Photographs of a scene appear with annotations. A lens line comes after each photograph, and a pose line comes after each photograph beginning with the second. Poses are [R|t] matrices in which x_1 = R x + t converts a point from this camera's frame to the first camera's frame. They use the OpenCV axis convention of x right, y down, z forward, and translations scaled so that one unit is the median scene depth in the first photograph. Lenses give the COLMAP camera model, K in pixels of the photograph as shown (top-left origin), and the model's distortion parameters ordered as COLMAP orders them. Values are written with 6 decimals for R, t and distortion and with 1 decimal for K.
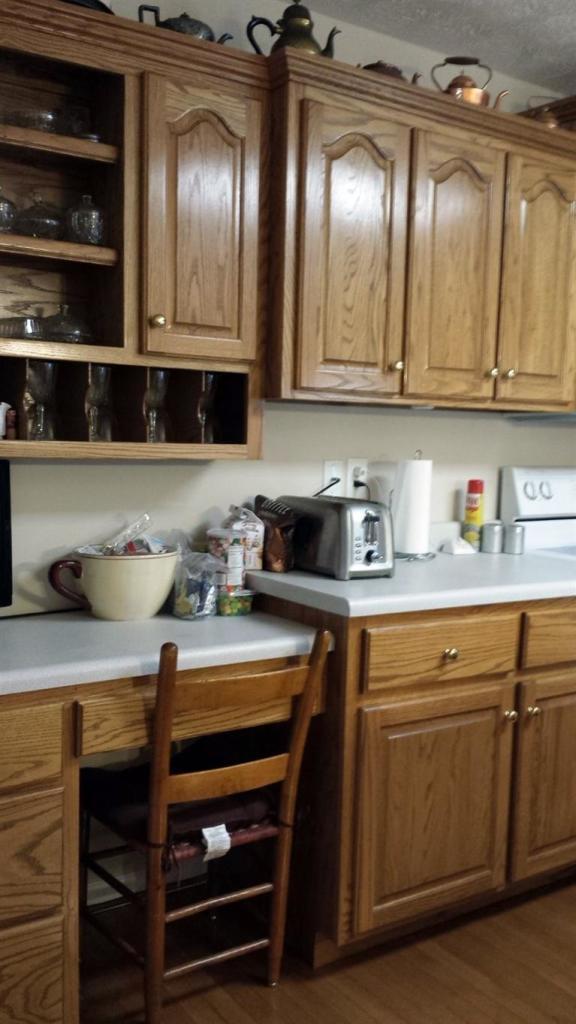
lens RADIAL K [[953.6, 0, 289.5], [0, 953.6, 537.9], [0, 0, 1]] dist [0.127829, -0.294741]
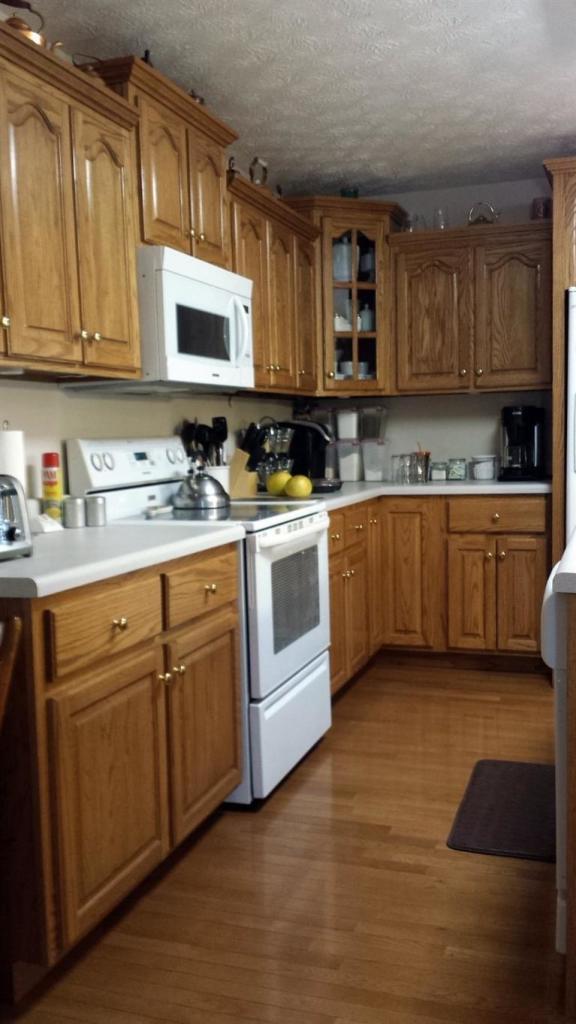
lens RADIAL K [[953.6, 0, 289.5], [0, 953.6, 537.9], [0, 0, 1]] dist [0.127829, -0.294741]
pose [[0.798315, -0.115604, 0.591040, -0.224474], [0.116585, 0.992504, 0.036656, 0.018725], [-0.590847, 0.039643, 0.805809, 0.117050]]
